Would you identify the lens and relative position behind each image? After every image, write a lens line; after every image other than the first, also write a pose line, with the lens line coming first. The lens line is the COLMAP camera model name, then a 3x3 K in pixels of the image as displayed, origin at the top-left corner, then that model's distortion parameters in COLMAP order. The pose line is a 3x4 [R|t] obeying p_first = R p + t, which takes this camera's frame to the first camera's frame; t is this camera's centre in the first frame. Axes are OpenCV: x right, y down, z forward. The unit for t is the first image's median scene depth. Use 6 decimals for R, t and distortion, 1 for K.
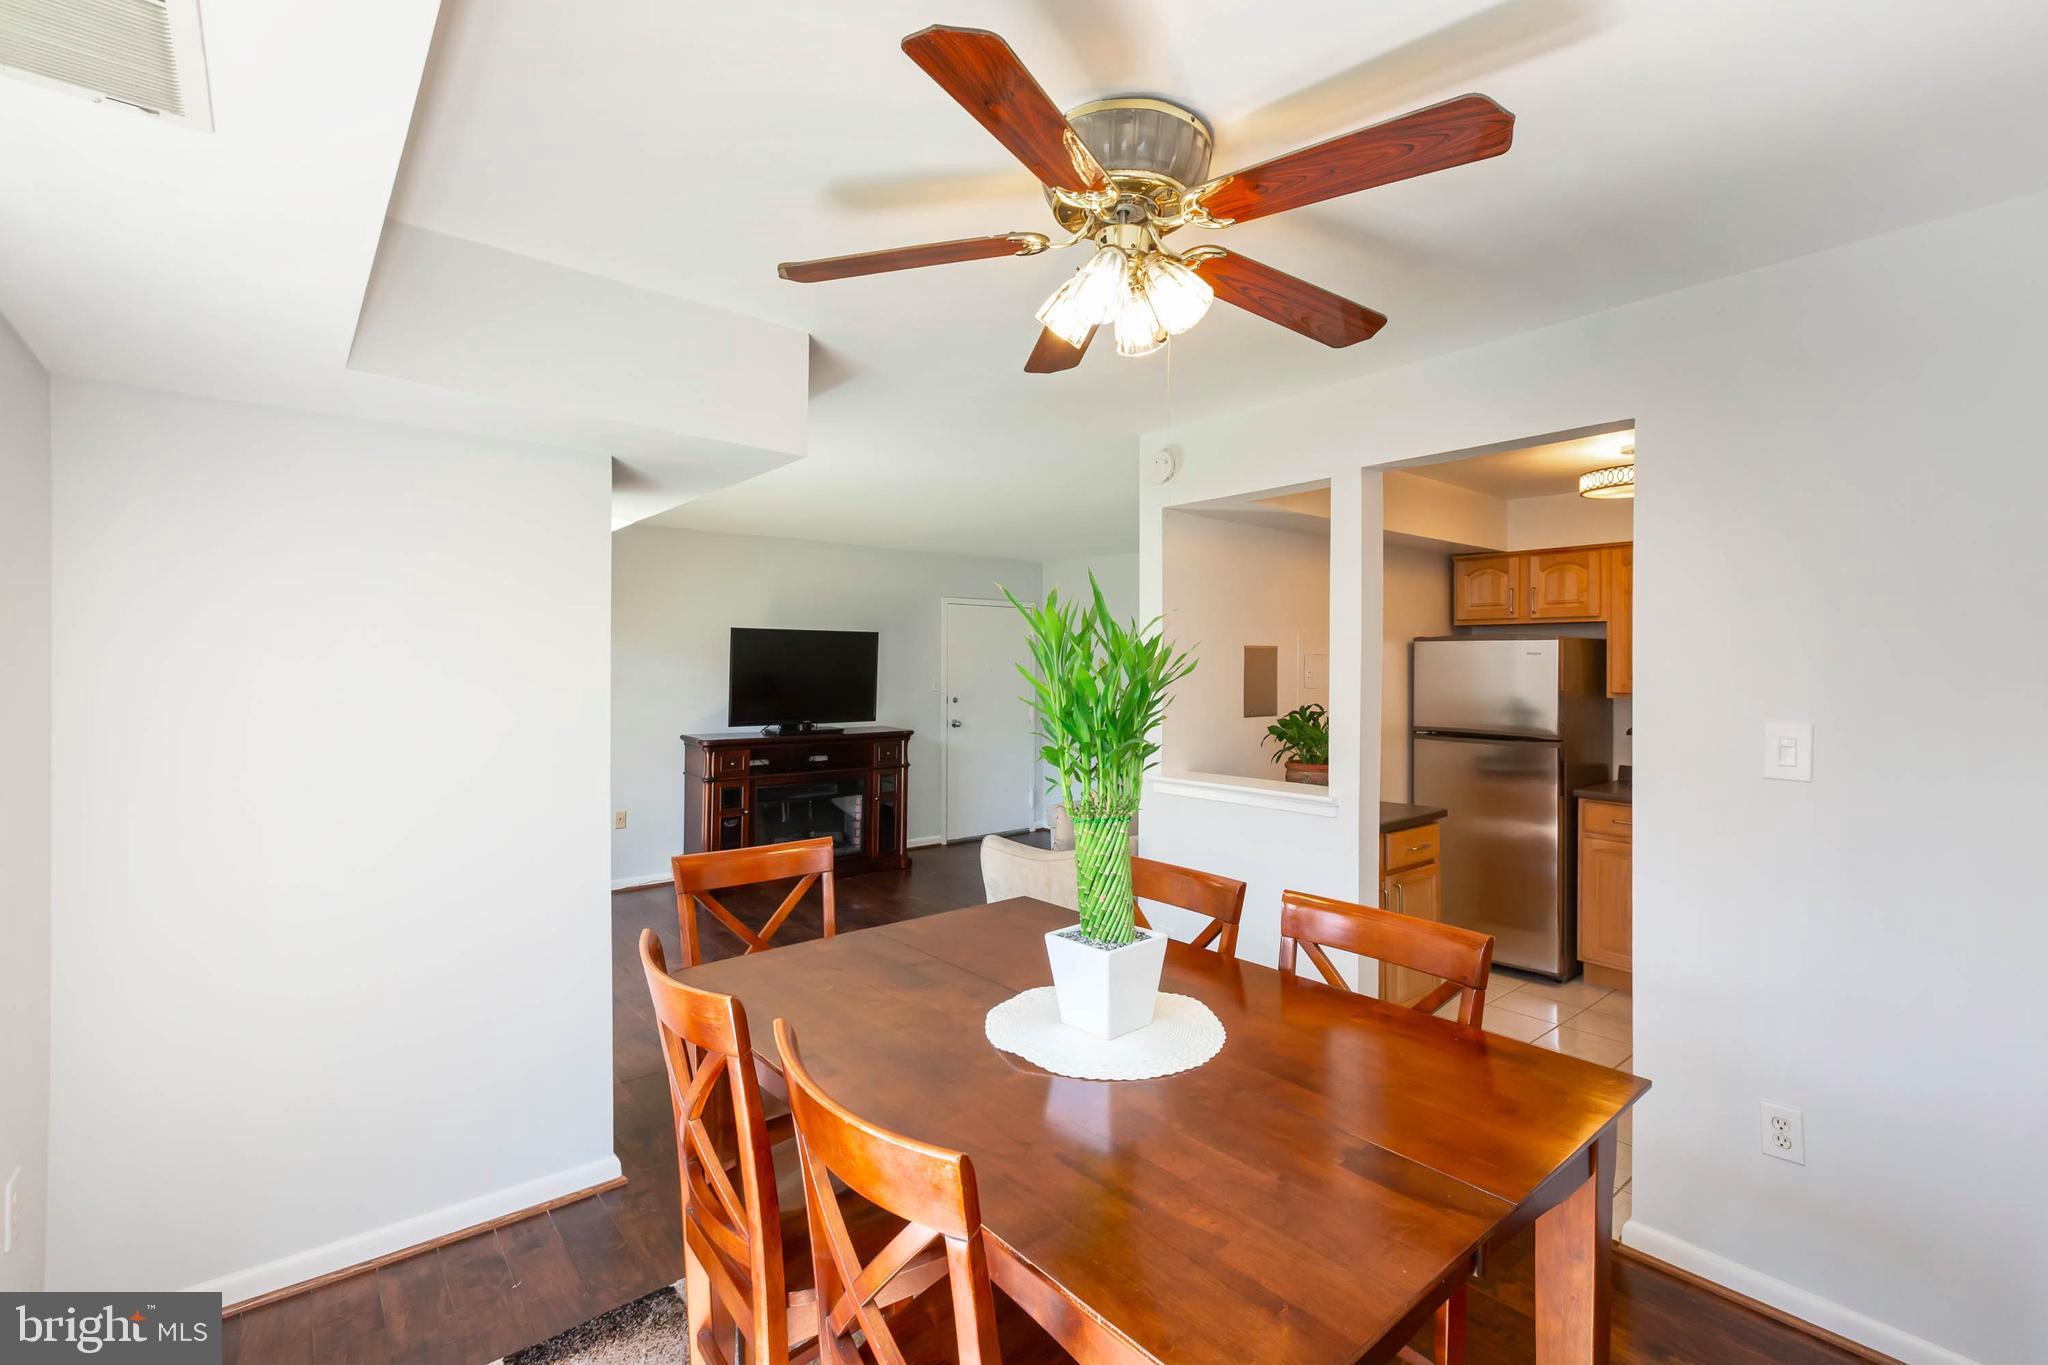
lens RADIAL K [[929.8, 0, 1027.4], [0, 929.8, 667.2], [0, 0, 1]] dist [-0.000235, -0.000562]
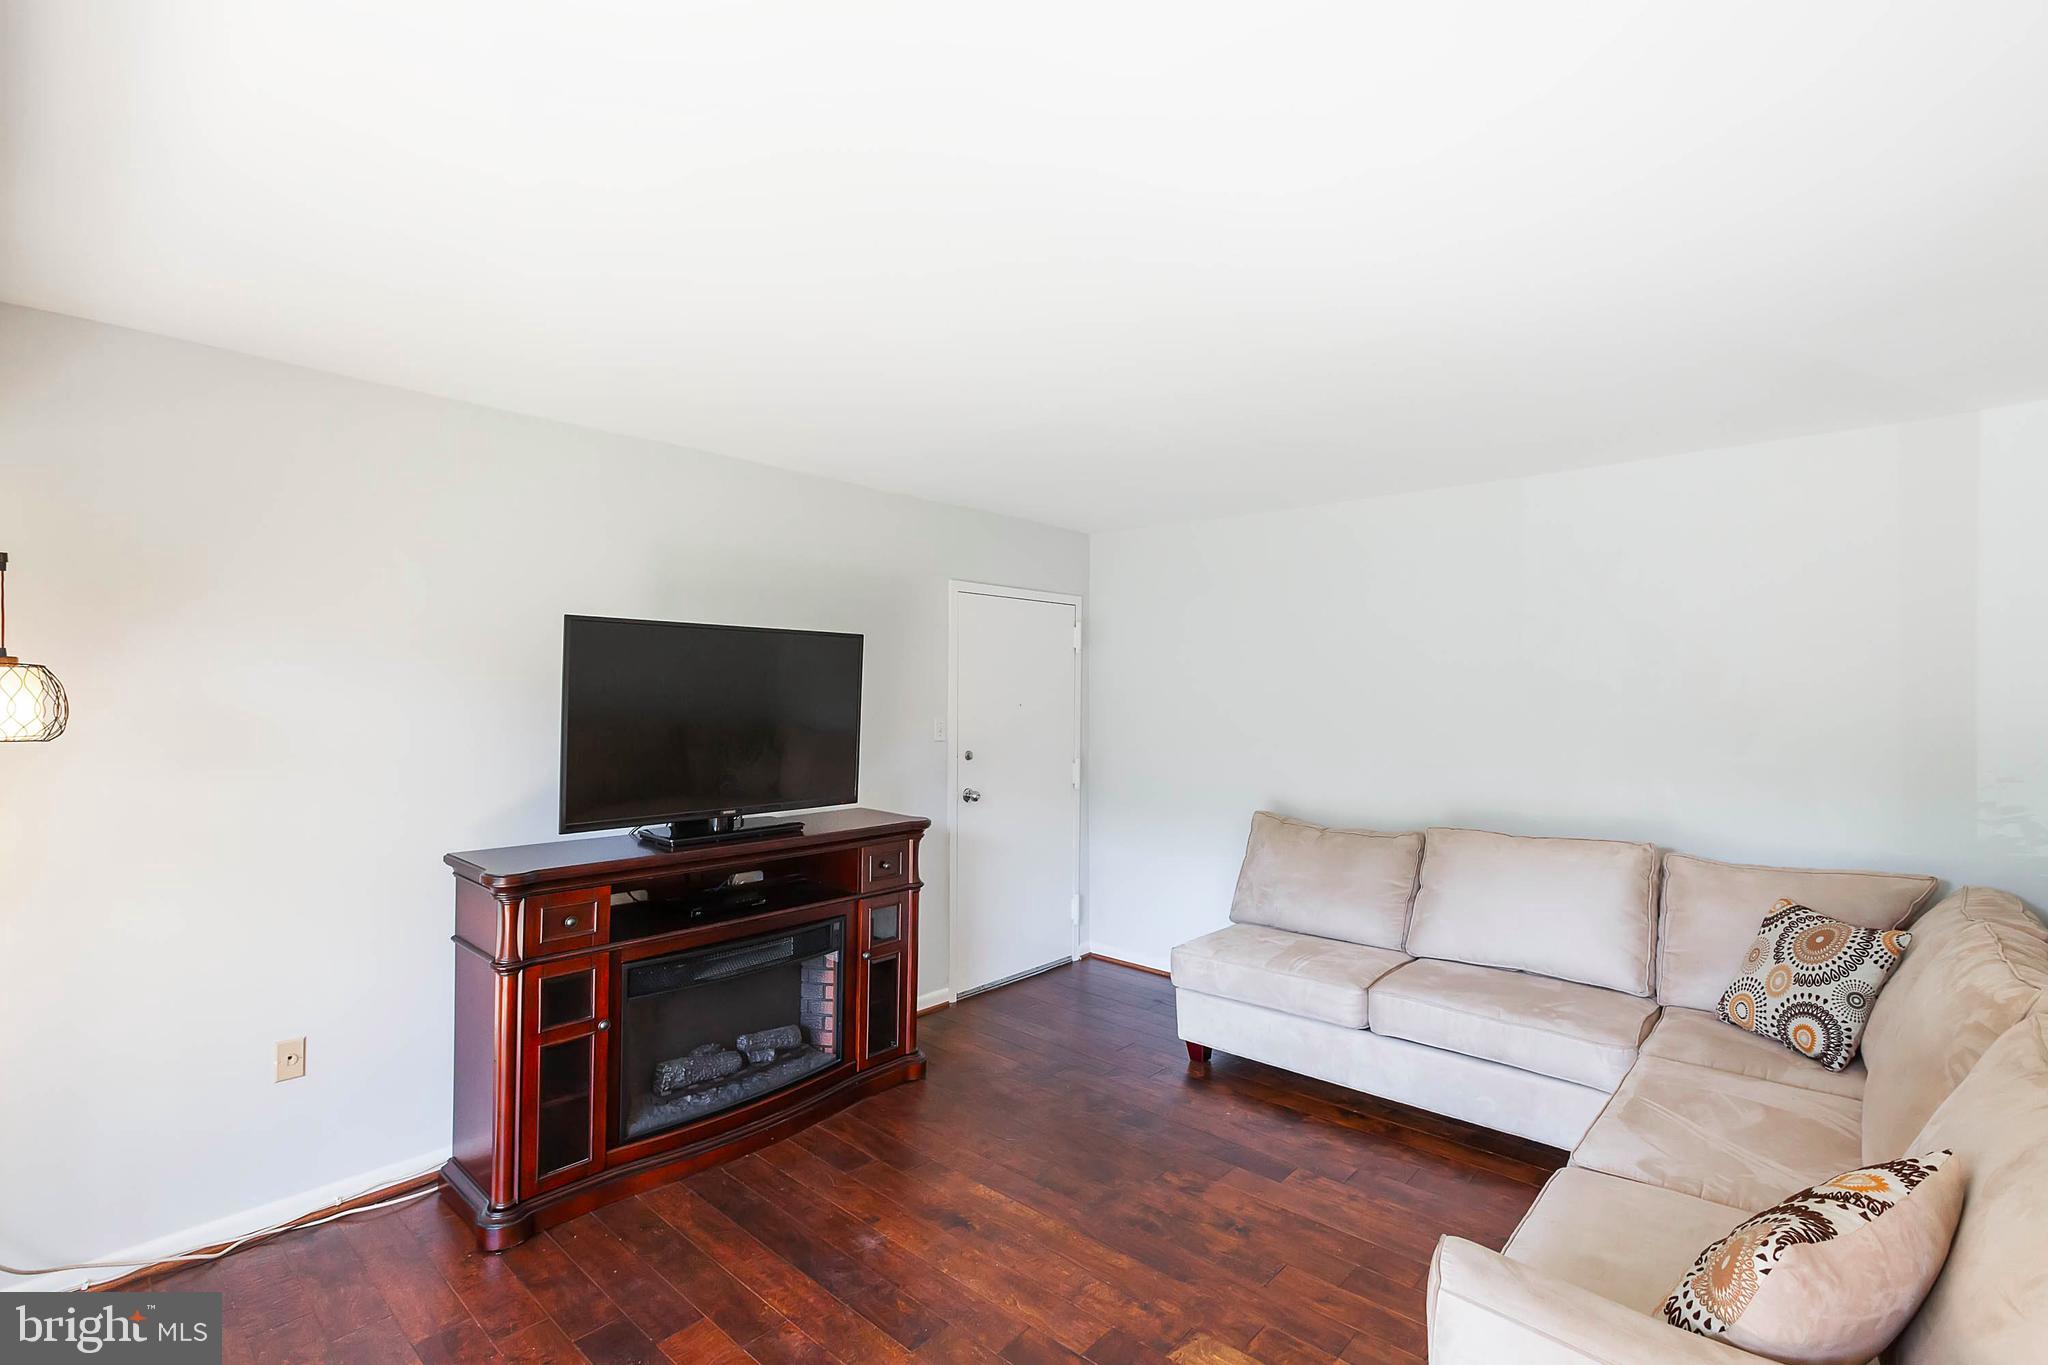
lens RADIAL K [[929.8, 0, 1043.3], [0, 929.8, 696.4], [0, 0, 1]] dist [-0.000235, -0.000562]
pose [[0.984930, -0.001342, 0.172951, -0.153682], [0.001370, 0.999999, -0.000043, -0.002500], [-0.172951, 0.000279, 0.984930, 0.471628]]
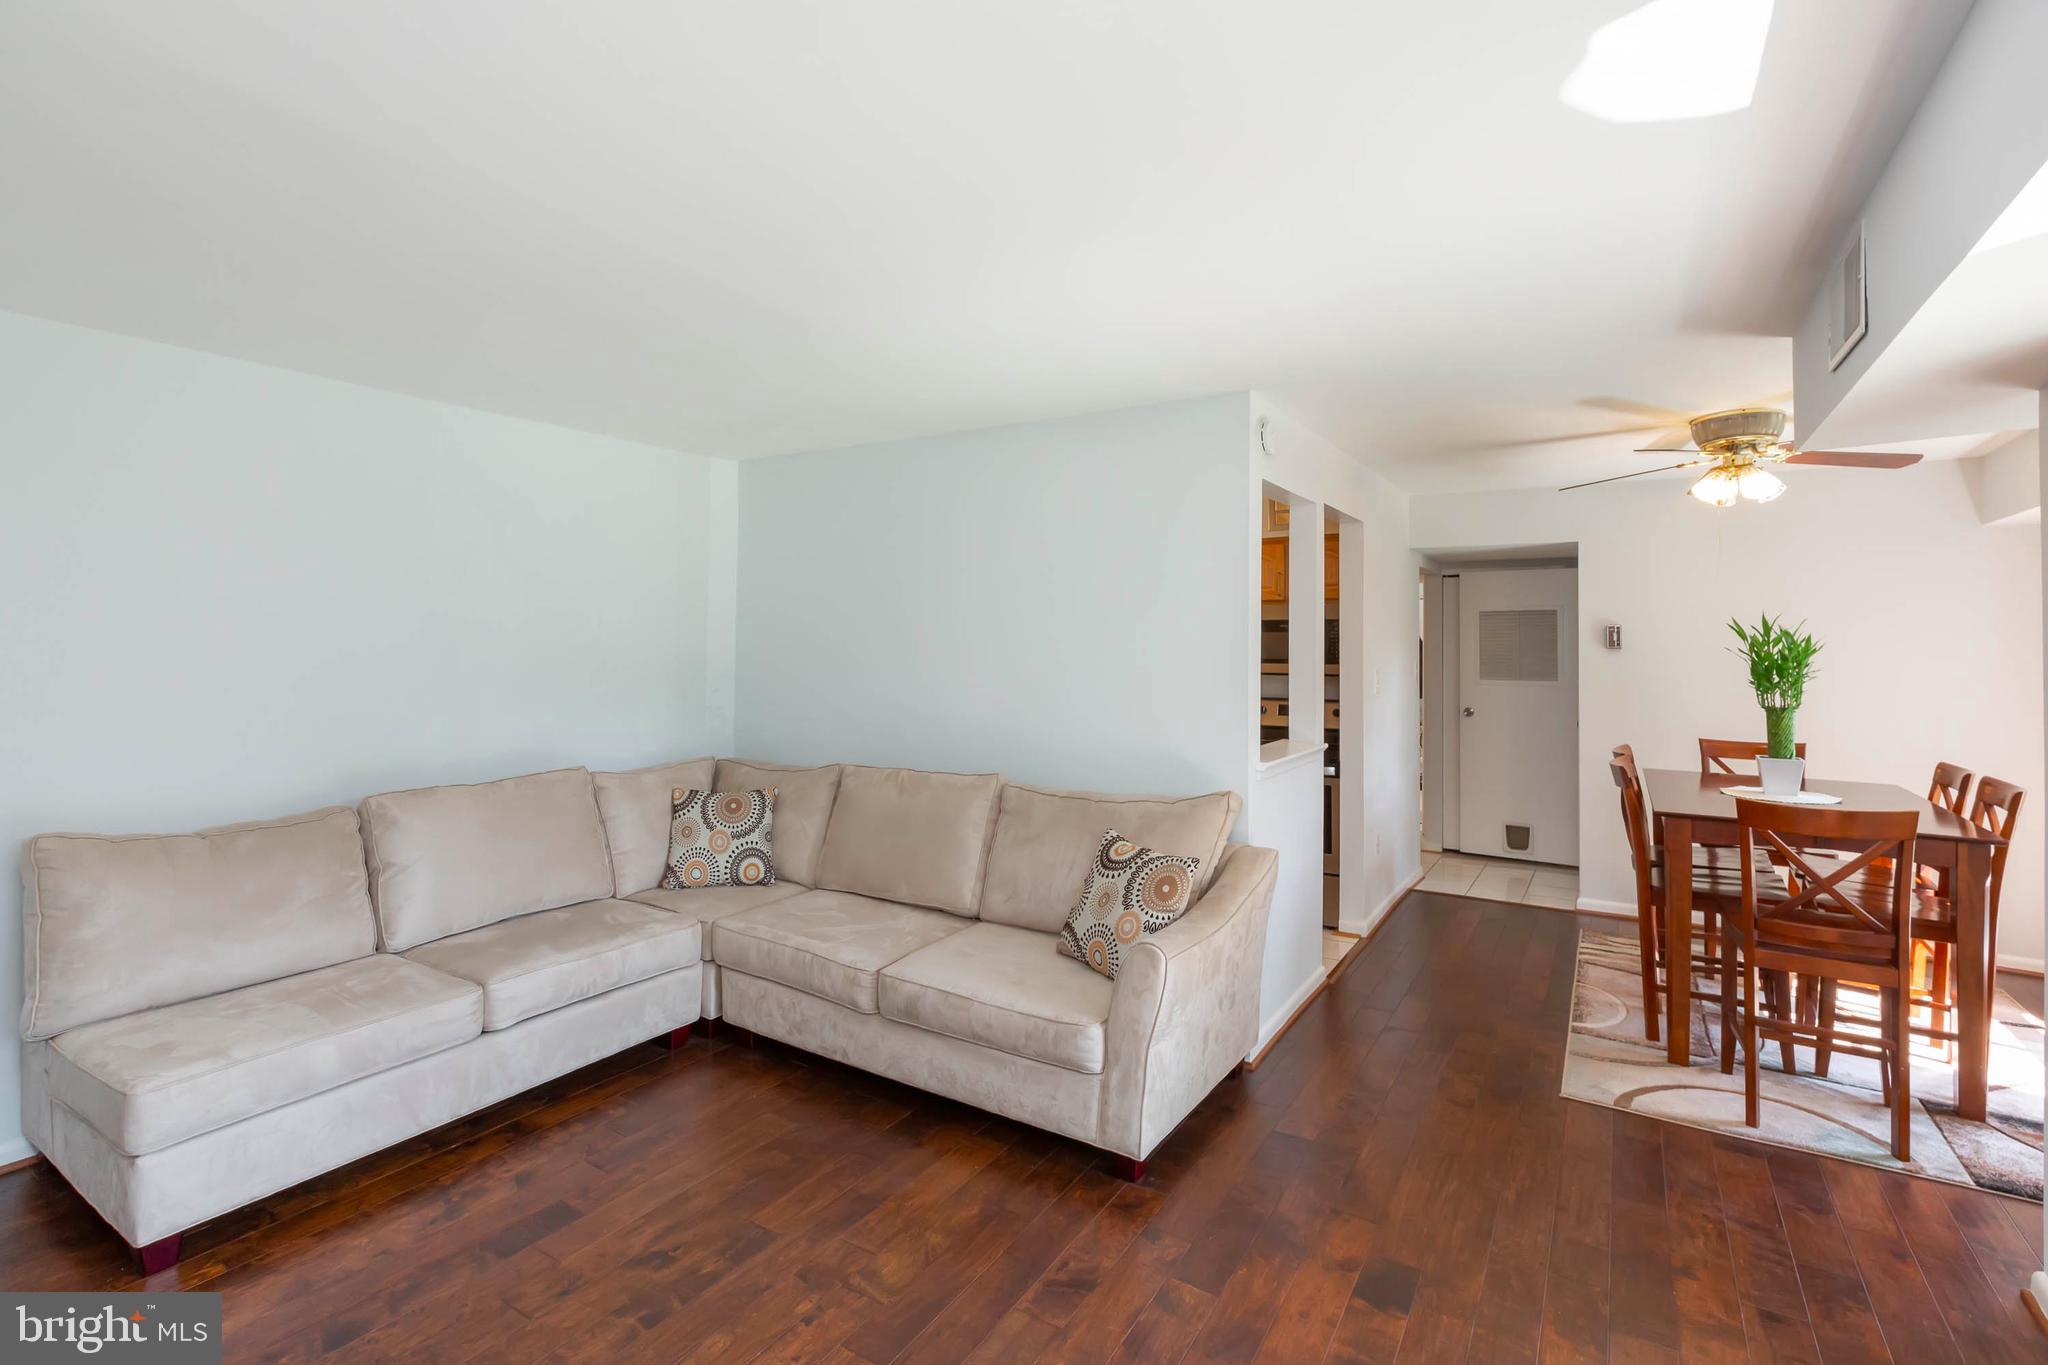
lens RADIAL K [[929.8, 0, 1038.6], [0, 929.8, 630.1], [0, 0, 1]] dist [-0.000235, -0.000562]
pose [[-0.327898, 0.003303, 0.944707, -0.376037], [-0.013584, 0.999874, -0.008210, -0.004763], [-0.944615, -0.015525, -0.327812, 0.837234]]
